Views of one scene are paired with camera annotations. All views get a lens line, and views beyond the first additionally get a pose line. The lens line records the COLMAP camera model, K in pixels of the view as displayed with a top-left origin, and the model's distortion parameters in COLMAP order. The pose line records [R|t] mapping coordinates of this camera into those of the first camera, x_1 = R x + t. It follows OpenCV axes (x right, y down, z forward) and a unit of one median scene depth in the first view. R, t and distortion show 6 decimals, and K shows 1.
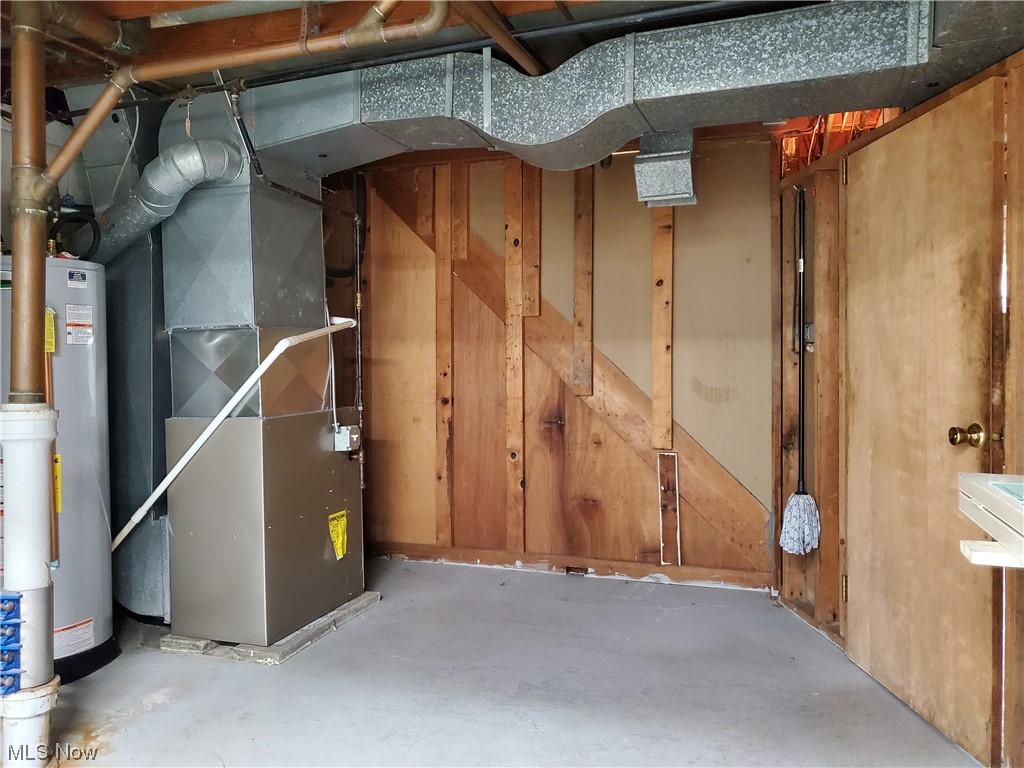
lens RADIAL K [[773.0, 0, 512.1], [0, 773.0, 382.7], [0, 0, 1]] dist [0.009124, -0.009251]
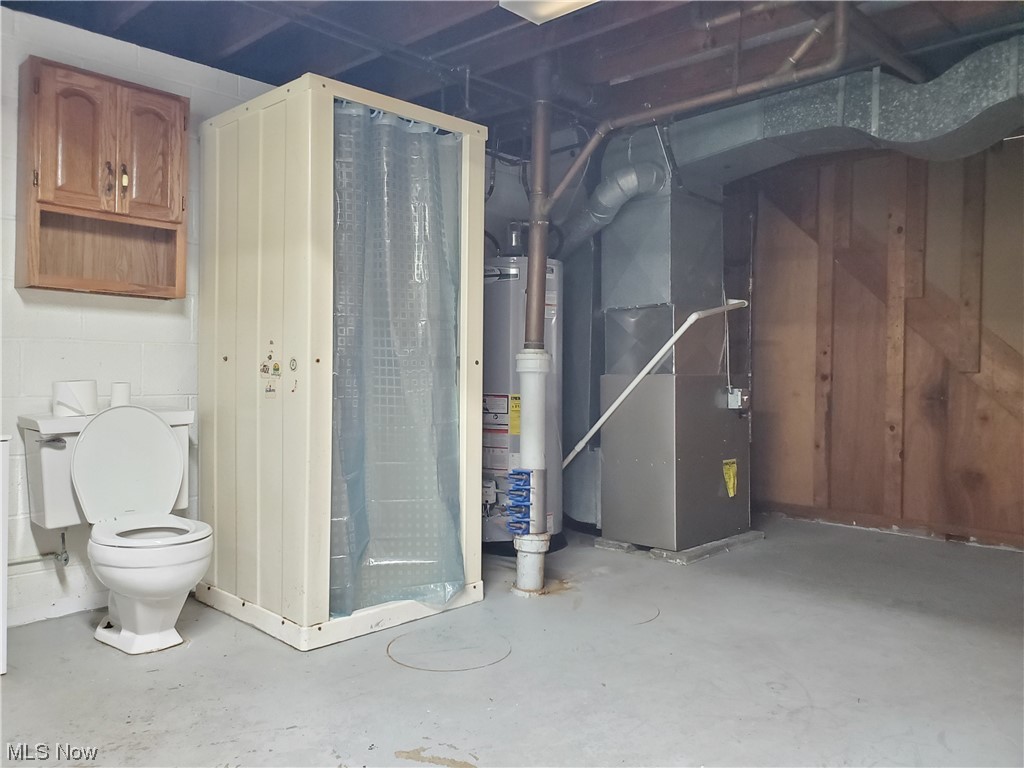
lens RADIAL K [[773.0, 0, 516.1], [0, 773.0, 366.4], [0, 0, 1]] dist [0.009124, -0.009251]
pose [[0.899297, 0.020253, -0.436868, -0.000343], [-0.033091, 0.999215, -0.021794, 0.065580], [0.436084, 0.034055, 0.899261, -0.256797]]
